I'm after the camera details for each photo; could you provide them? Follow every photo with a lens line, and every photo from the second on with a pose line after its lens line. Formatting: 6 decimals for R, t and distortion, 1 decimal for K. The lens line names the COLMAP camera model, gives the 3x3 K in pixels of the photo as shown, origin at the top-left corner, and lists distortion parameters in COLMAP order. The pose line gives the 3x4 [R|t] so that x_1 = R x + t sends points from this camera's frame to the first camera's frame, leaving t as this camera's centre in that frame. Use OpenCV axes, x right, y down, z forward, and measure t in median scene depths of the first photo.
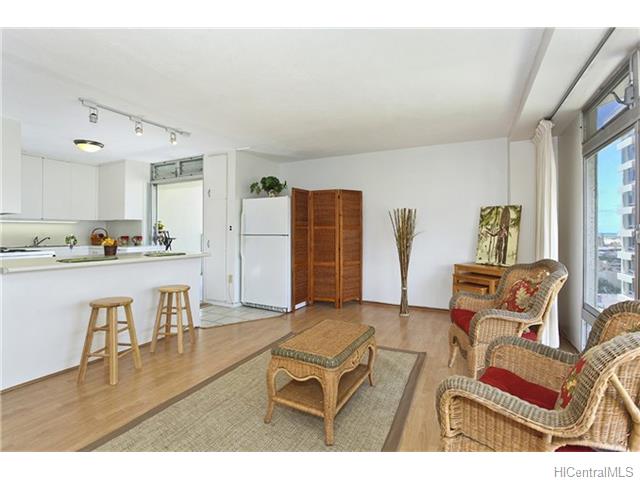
lens RADIAL K [[316.0, 0, 324.9], [0, 316.0, 229.8], [0, 0, 1]] dist [0.002464, 0.002937]
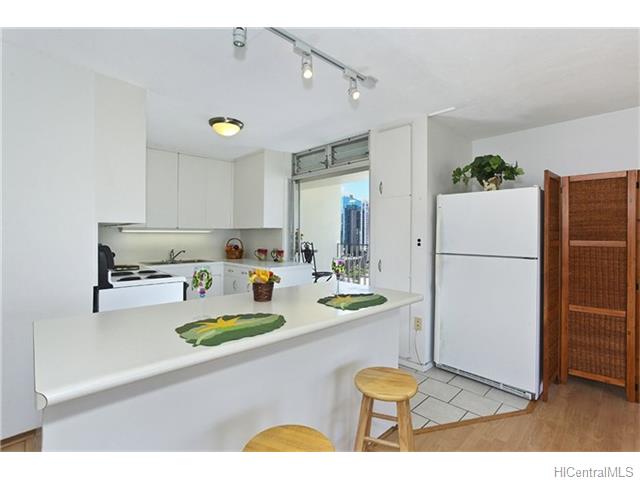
lens RADIAL K [[317.3, 0, 320.7], [0, 317.3, 233.6], [0, 0, 1]] dist [-0.016028, 0.001661]
pose [[0.946265, 0.004075, -0.323367, -0.274830], [-0.001817, 0.999972, 0.007286, -0.026981], [0.323387, -0.006307, 0.946246, 0.346214]]
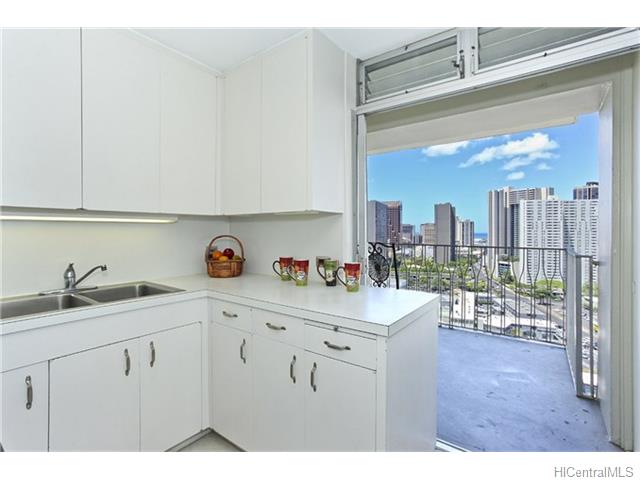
lens RADIAL K [[299.7, 0, 324.0], [0, 299.7, 226.6], [0, 0, 1]] dist [0.015319, 0.000817]
pose [[0.988431, 0.003609, -0.151627, -0.610149], [-0.004651, 0.999968, -0.006524, -0.015727], [0.151598, 0.007153, 0.988416, 0.742540]]
